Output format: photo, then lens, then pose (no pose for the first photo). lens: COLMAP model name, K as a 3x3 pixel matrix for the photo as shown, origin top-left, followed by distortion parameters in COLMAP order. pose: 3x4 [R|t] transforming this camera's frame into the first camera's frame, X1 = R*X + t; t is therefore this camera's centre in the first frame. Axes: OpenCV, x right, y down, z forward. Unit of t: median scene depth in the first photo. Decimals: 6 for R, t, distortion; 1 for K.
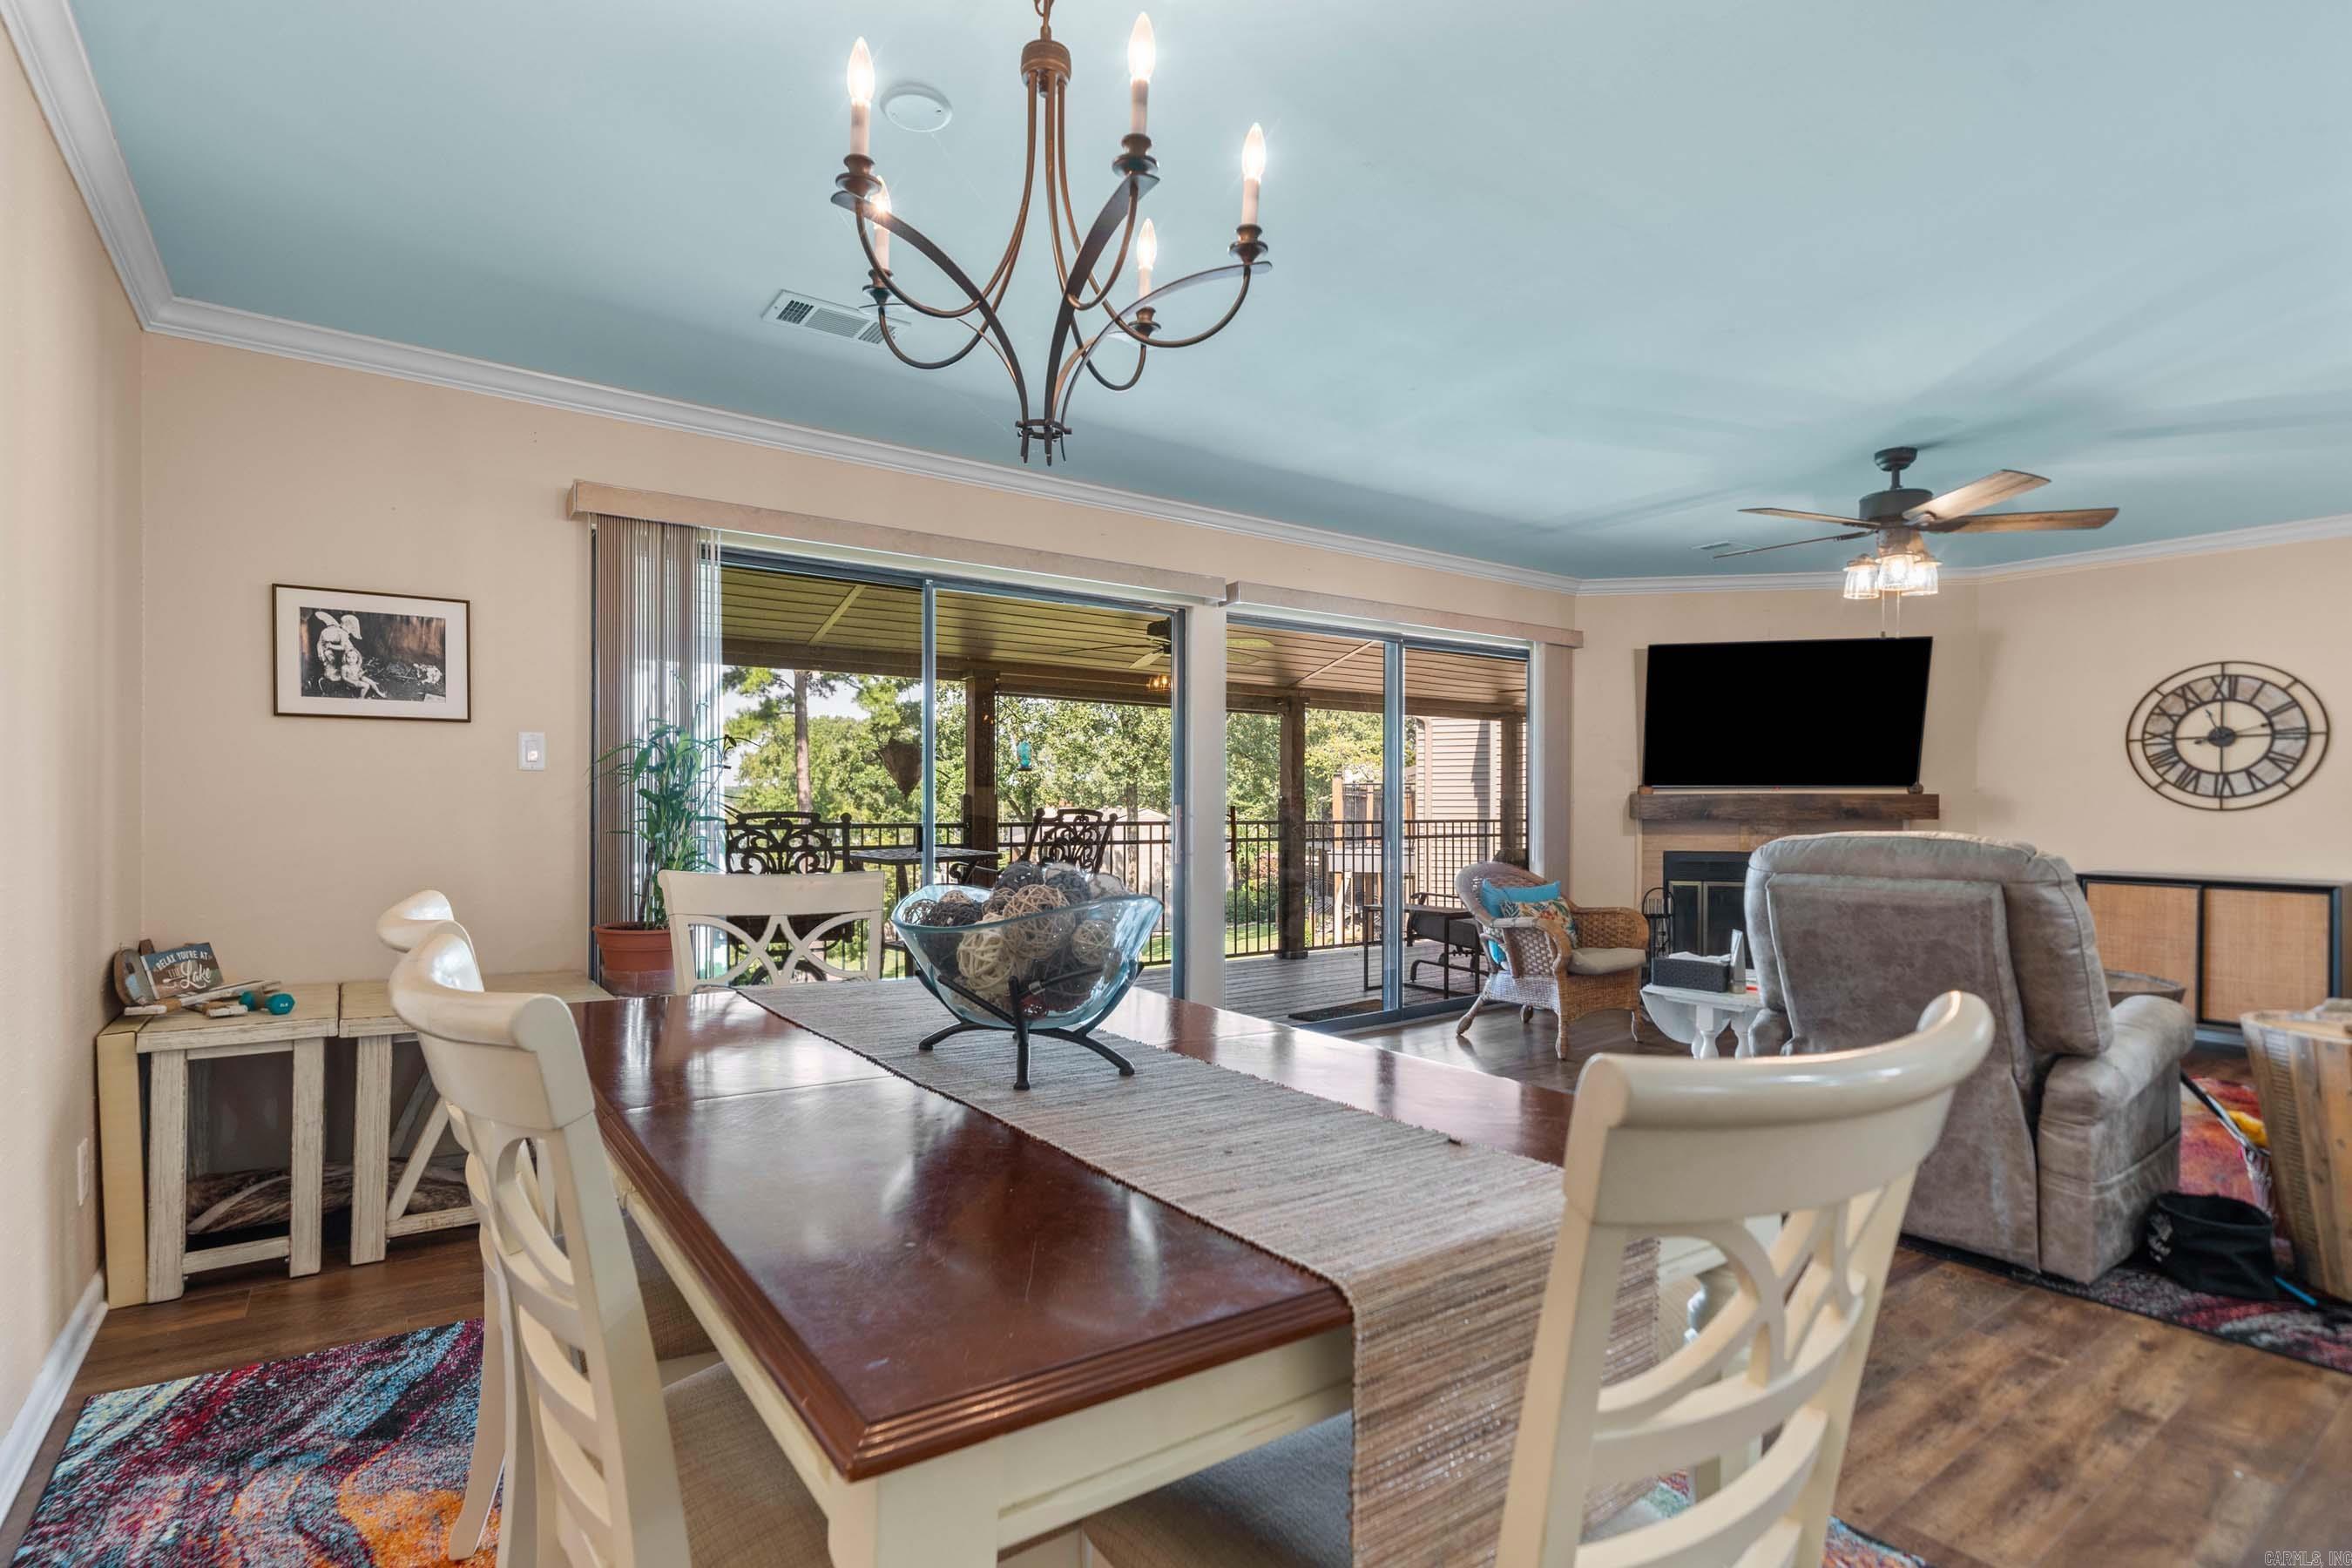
lens RADIAL K [[1105.3, 0, 1148.6], [0, 1105.3, 813.2], [0, 0, 1]] dist [-0.002570, -0.000155]
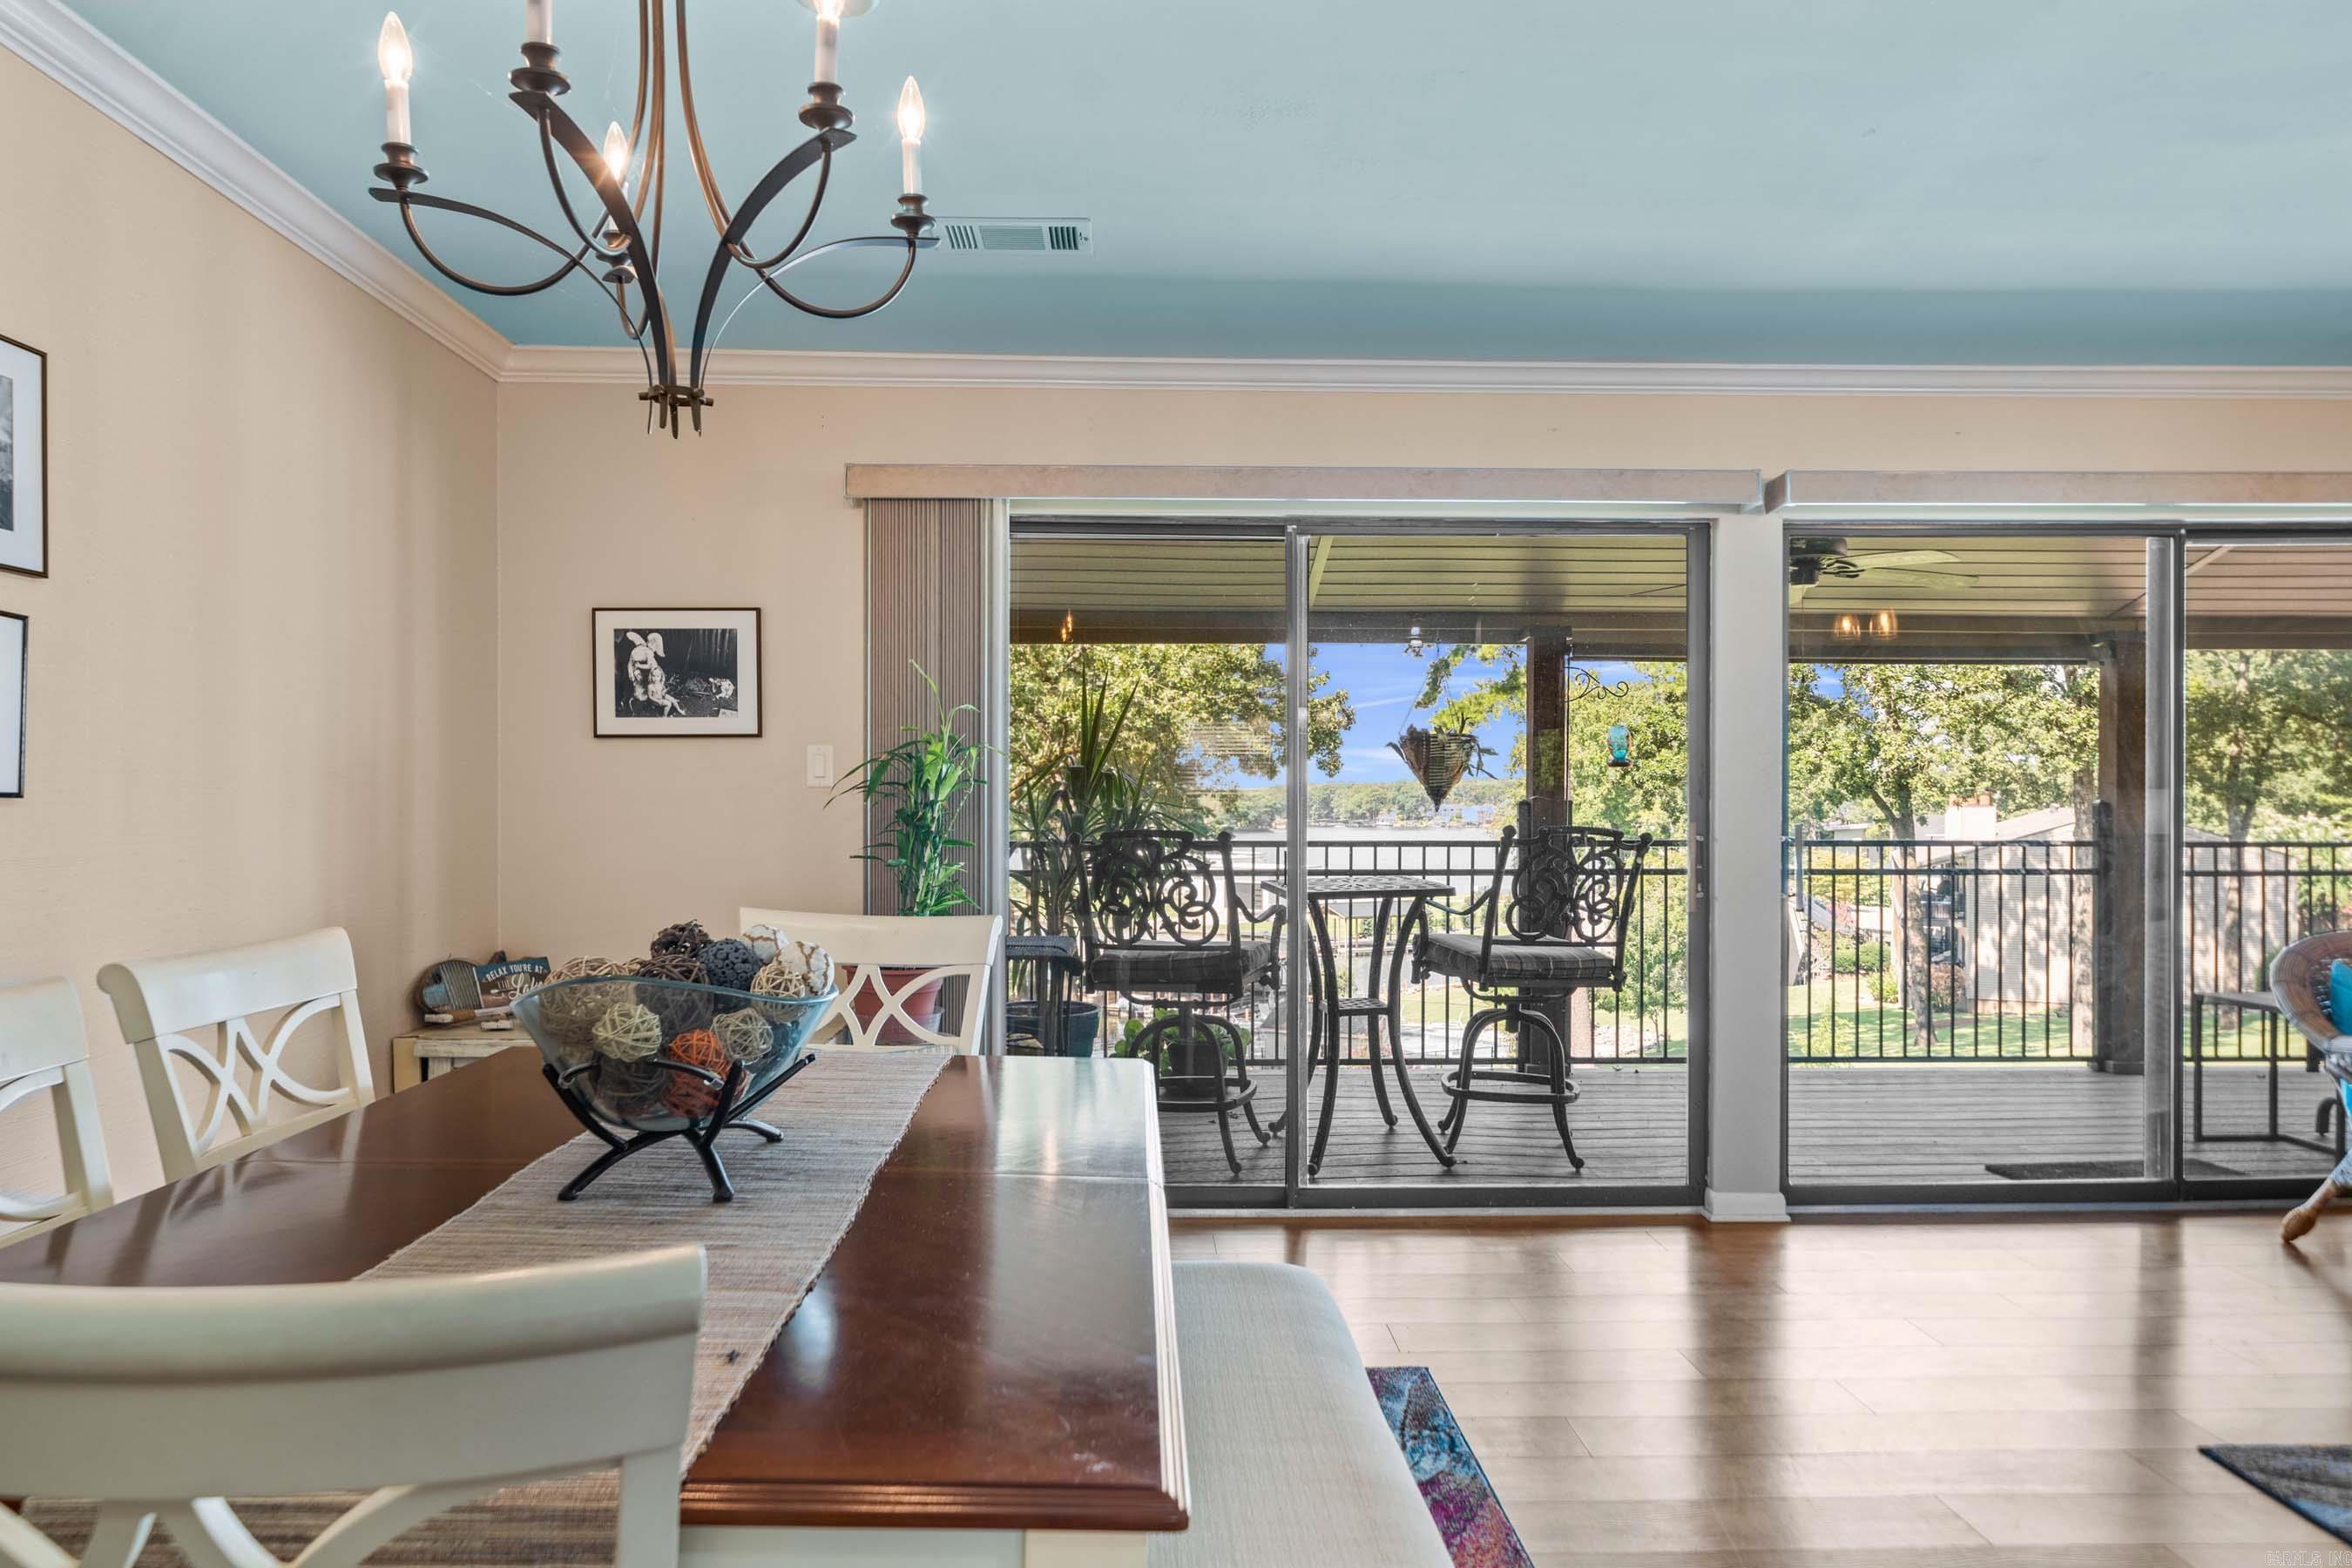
lens RADIAL K [[1494.3, 0, 1188.1], [0, 1494.3, 812.1], [0, 0, 1]] dist [0.002924, 0.004733]
pose [[0.836803, 0.001591, -0.547501, 0.249103], [-0.001985, 0.999998, -0.000128, -0.012145], [0.547500, 0.001194, 0.836805, 0.085876]]
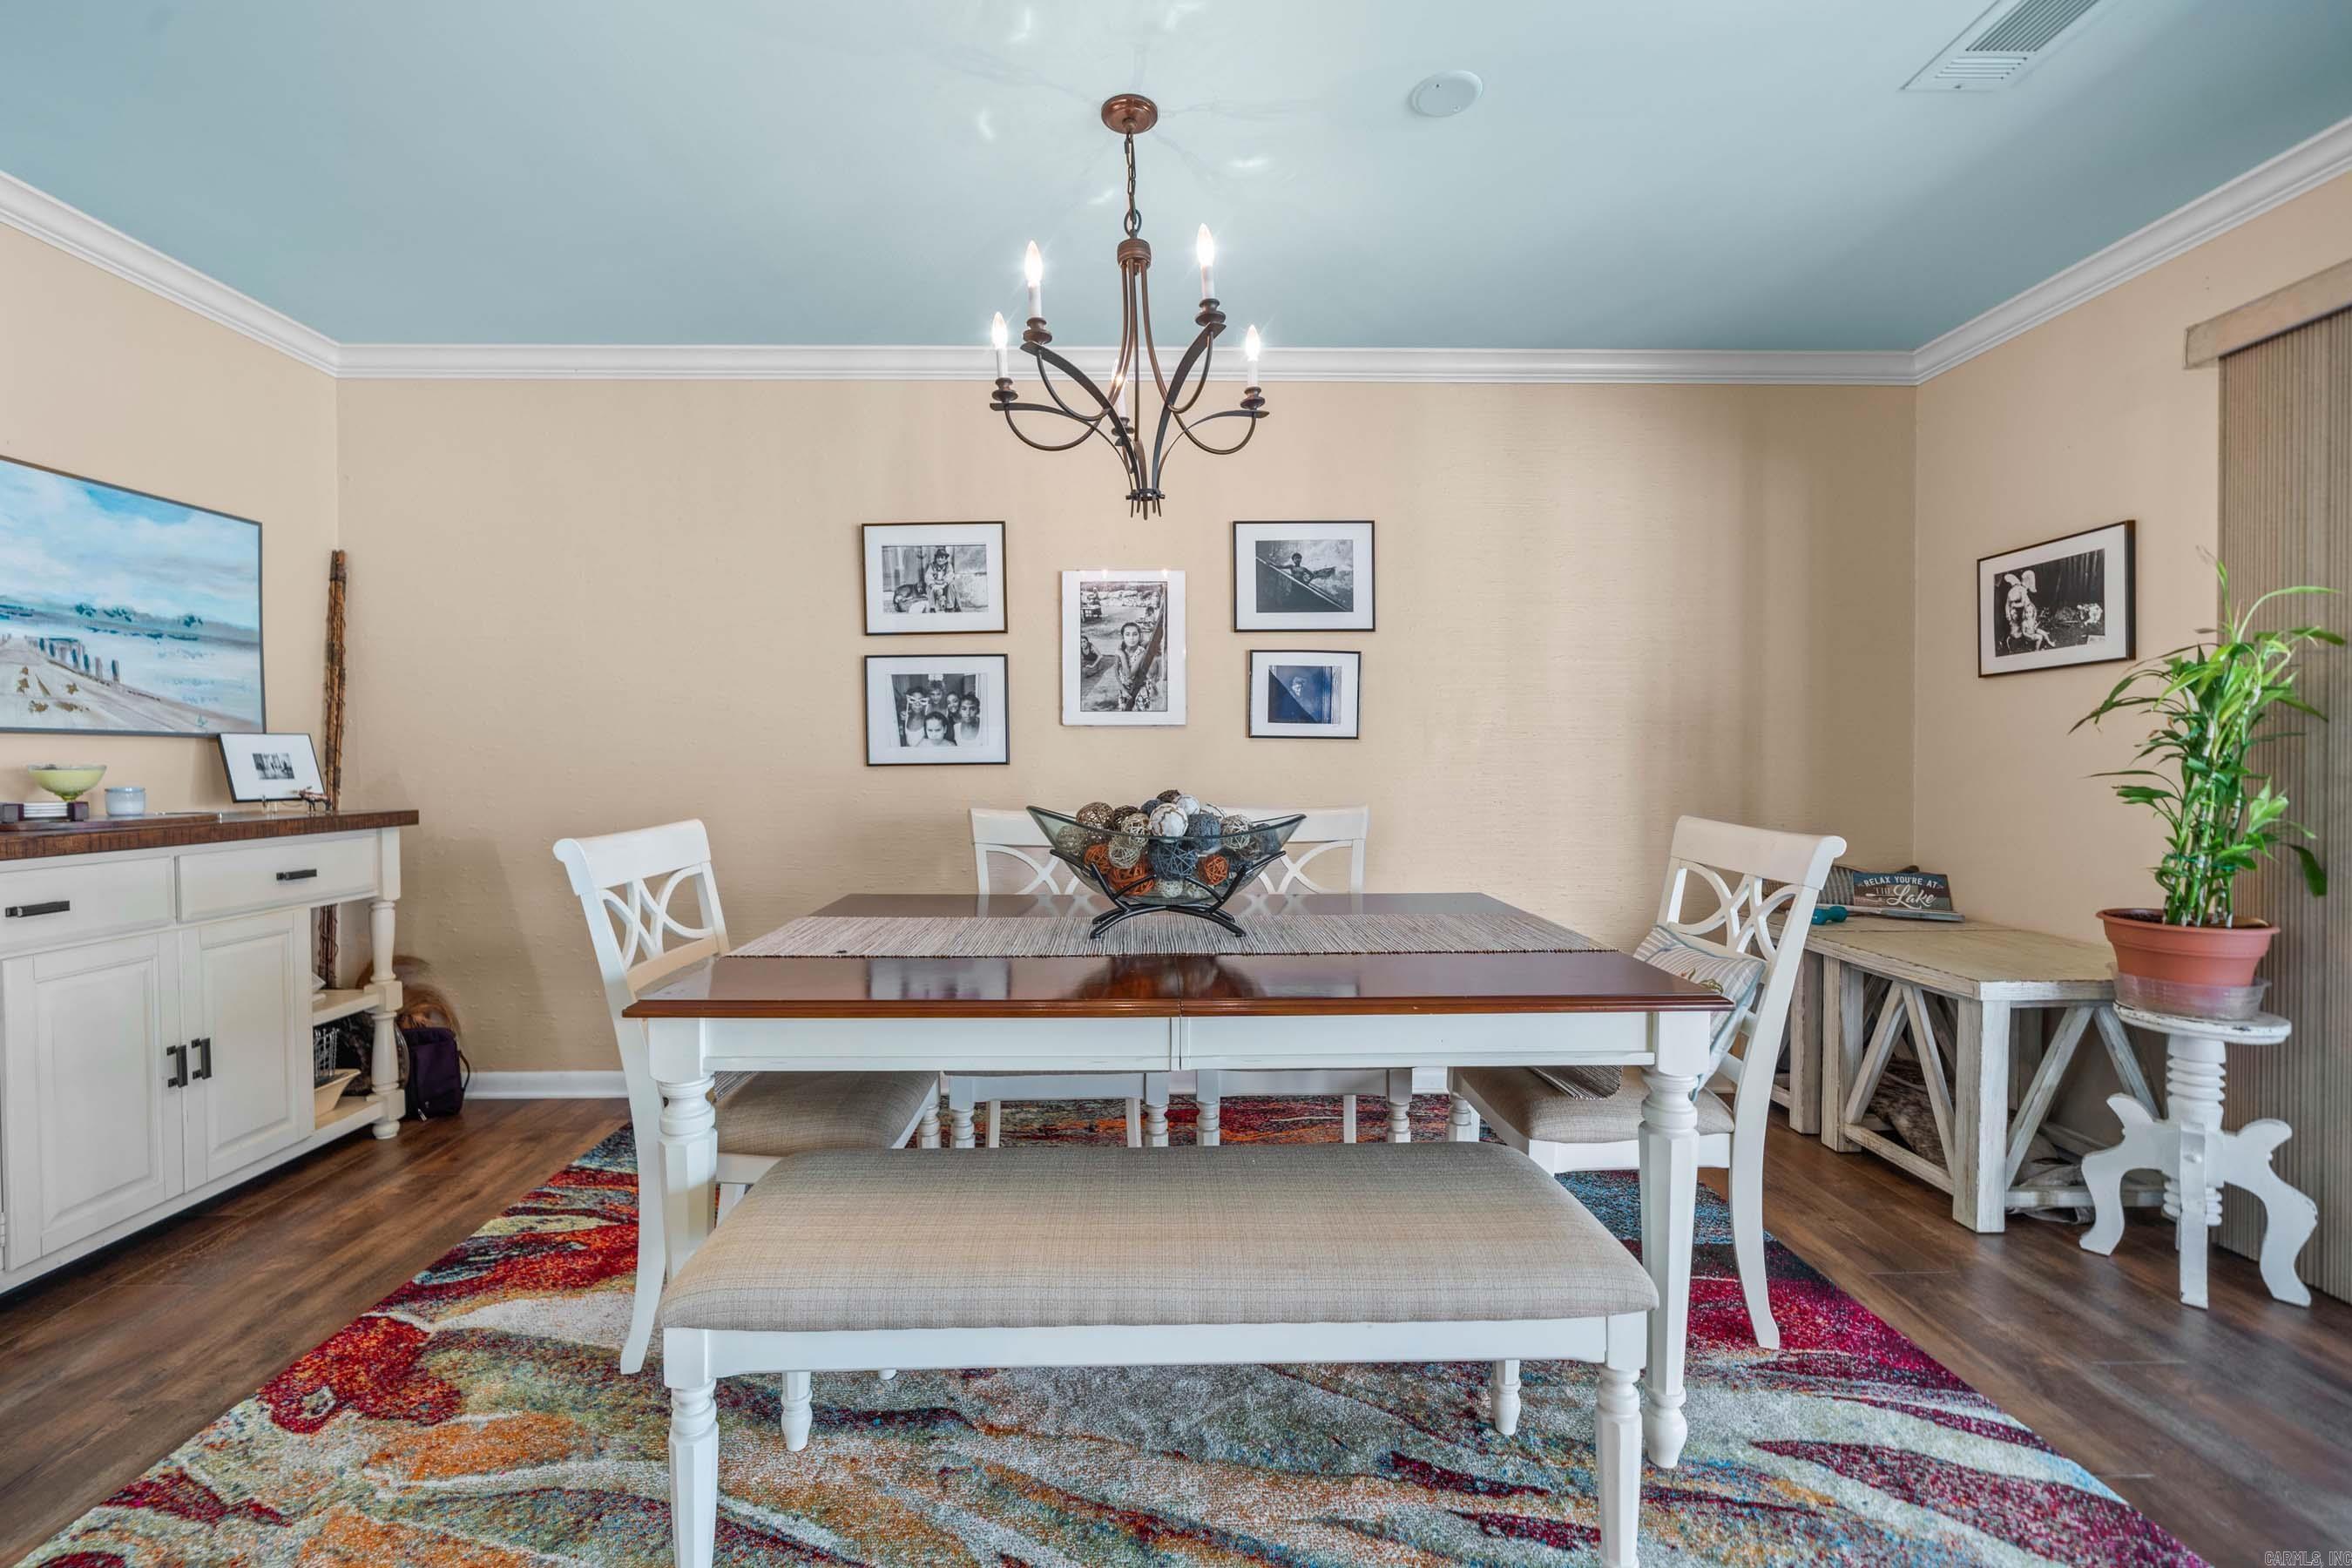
lens RADIAL K [[984.3, 0, 1153.8], [0, 984.3, 777.0], [0, 0, 1]] dist [0.002203, -0.000222]
pose [[-0.565126, 0.003765, -0.824996, 0.292228], [-0.003570, 0.999969, 0.007009, 0.004151], [0.824997, 0.006907, -0.565095, 0.517367]]
